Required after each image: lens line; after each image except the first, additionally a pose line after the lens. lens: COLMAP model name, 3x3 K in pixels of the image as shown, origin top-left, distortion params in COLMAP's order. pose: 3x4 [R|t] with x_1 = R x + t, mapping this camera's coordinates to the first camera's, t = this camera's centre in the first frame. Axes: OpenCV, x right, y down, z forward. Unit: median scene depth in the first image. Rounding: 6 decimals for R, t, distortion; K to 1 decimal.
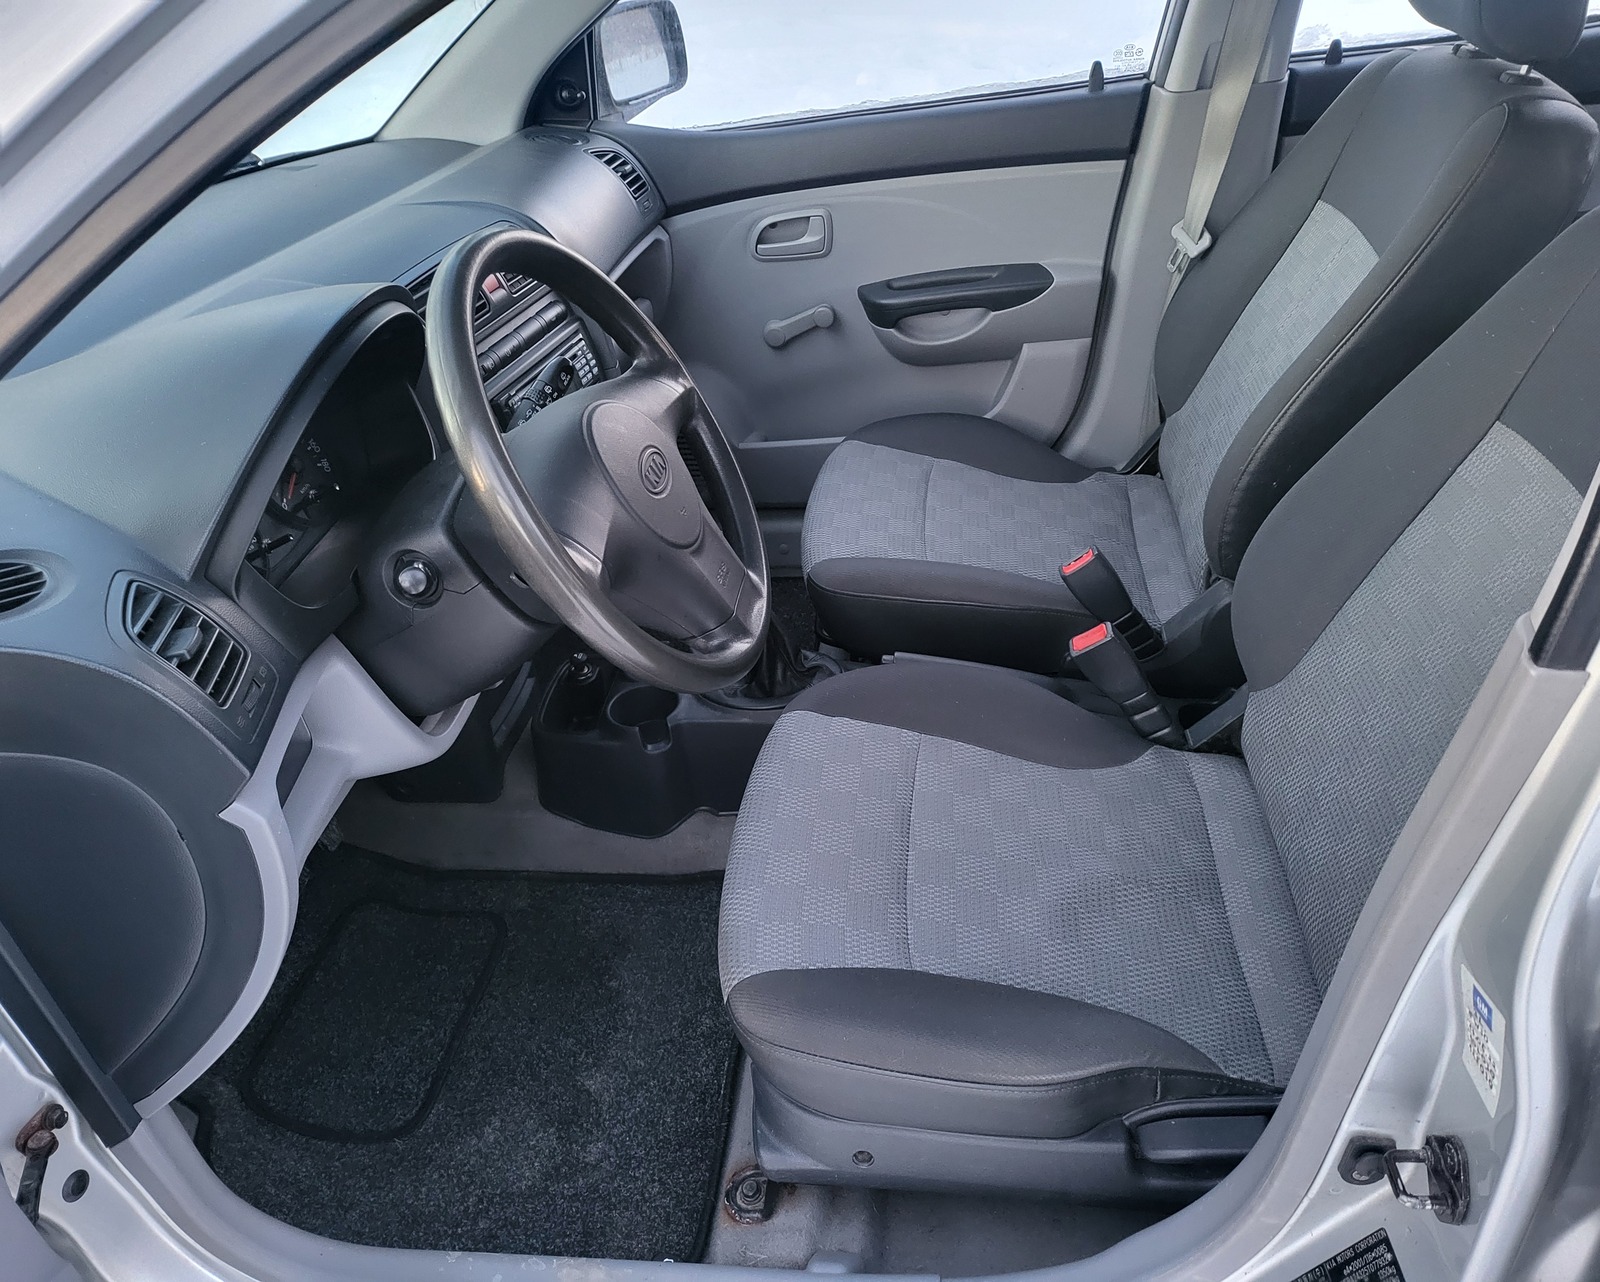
lens RADIAL K [[1232.8, 0, 798.9], [0, 1232.8, 533.3], [0, 0, 1]] dist [0.051278, -0.054079]
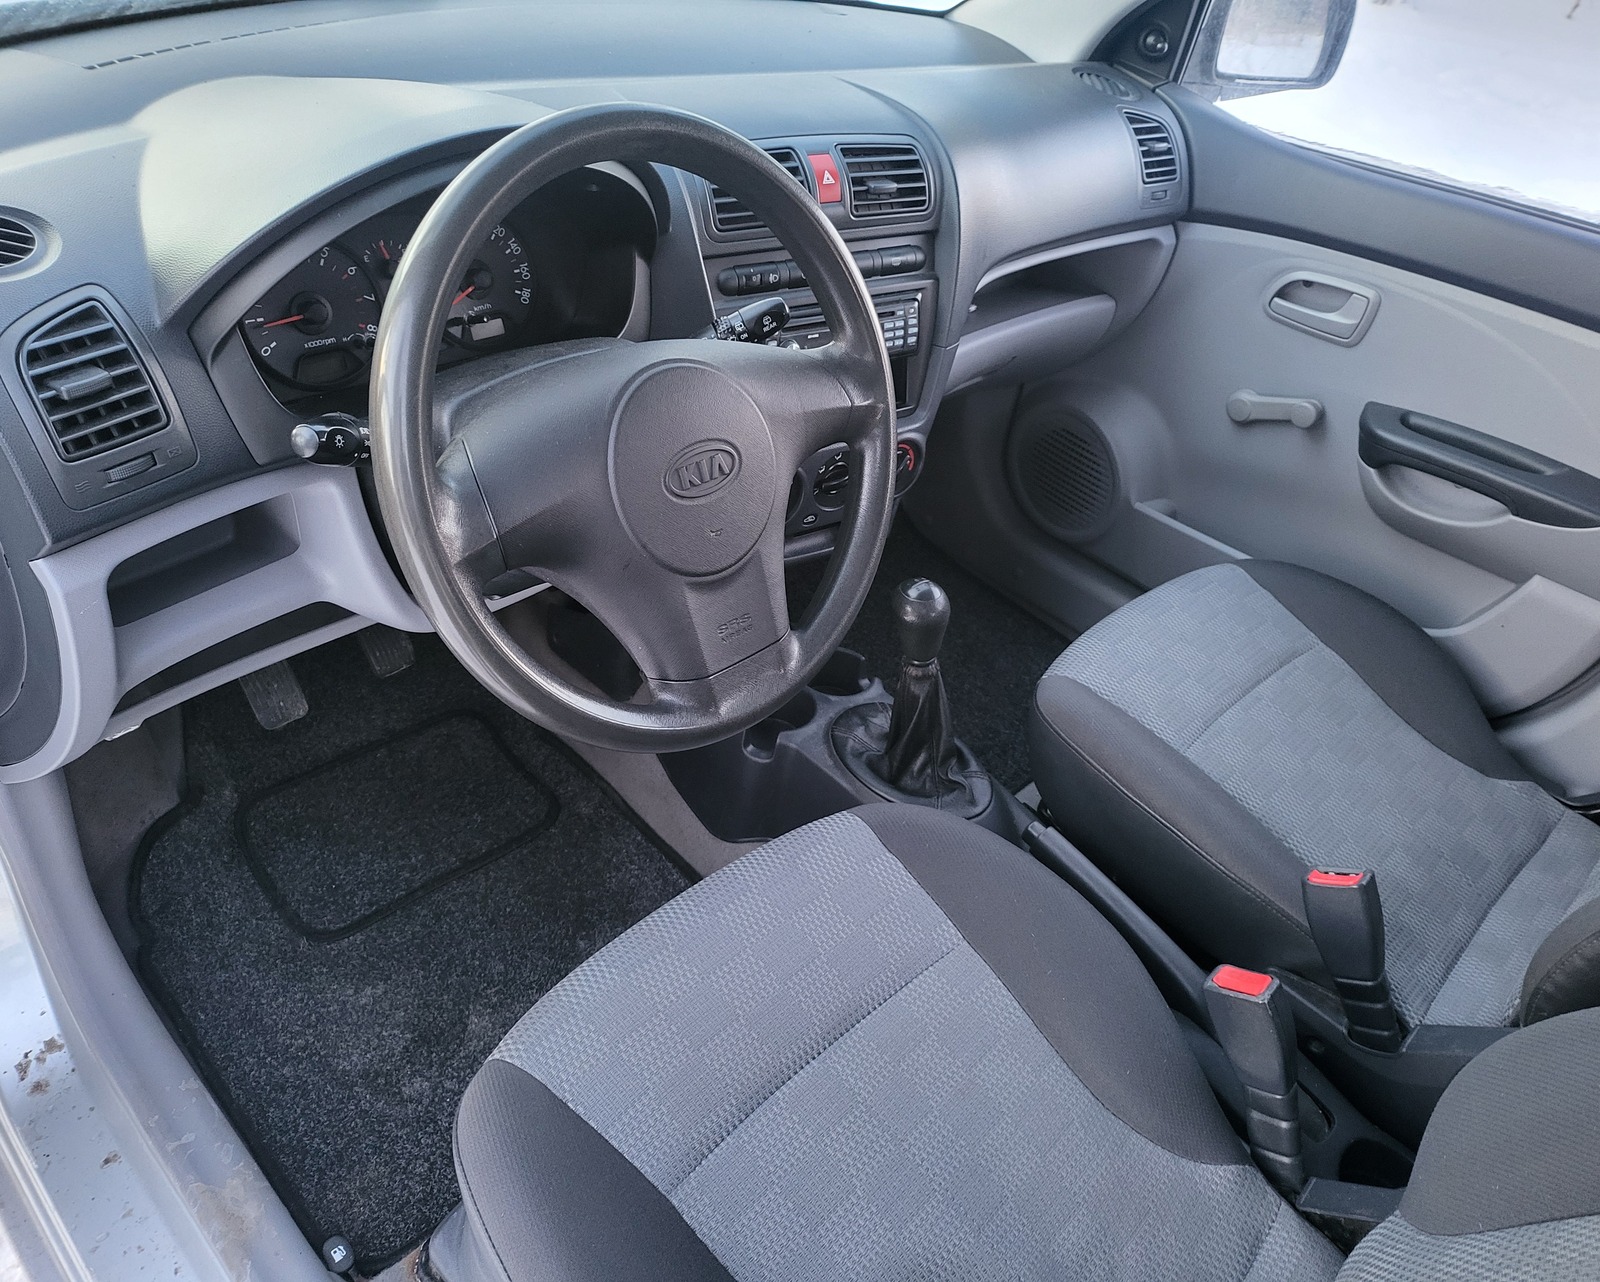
lens RADIAL K [[1232.8, 0, 798.9], [0, 1232.8, 533.3], [0, 0, 1]] dist [0.051278, -0.054079]
pose [[0.767532, 0.500495, -0.400498, 0.172695], [-0.479056, 0.863005, 0.160397, -0.111480], [0.425910, 0.068751, 0.902150, 0.207638]]
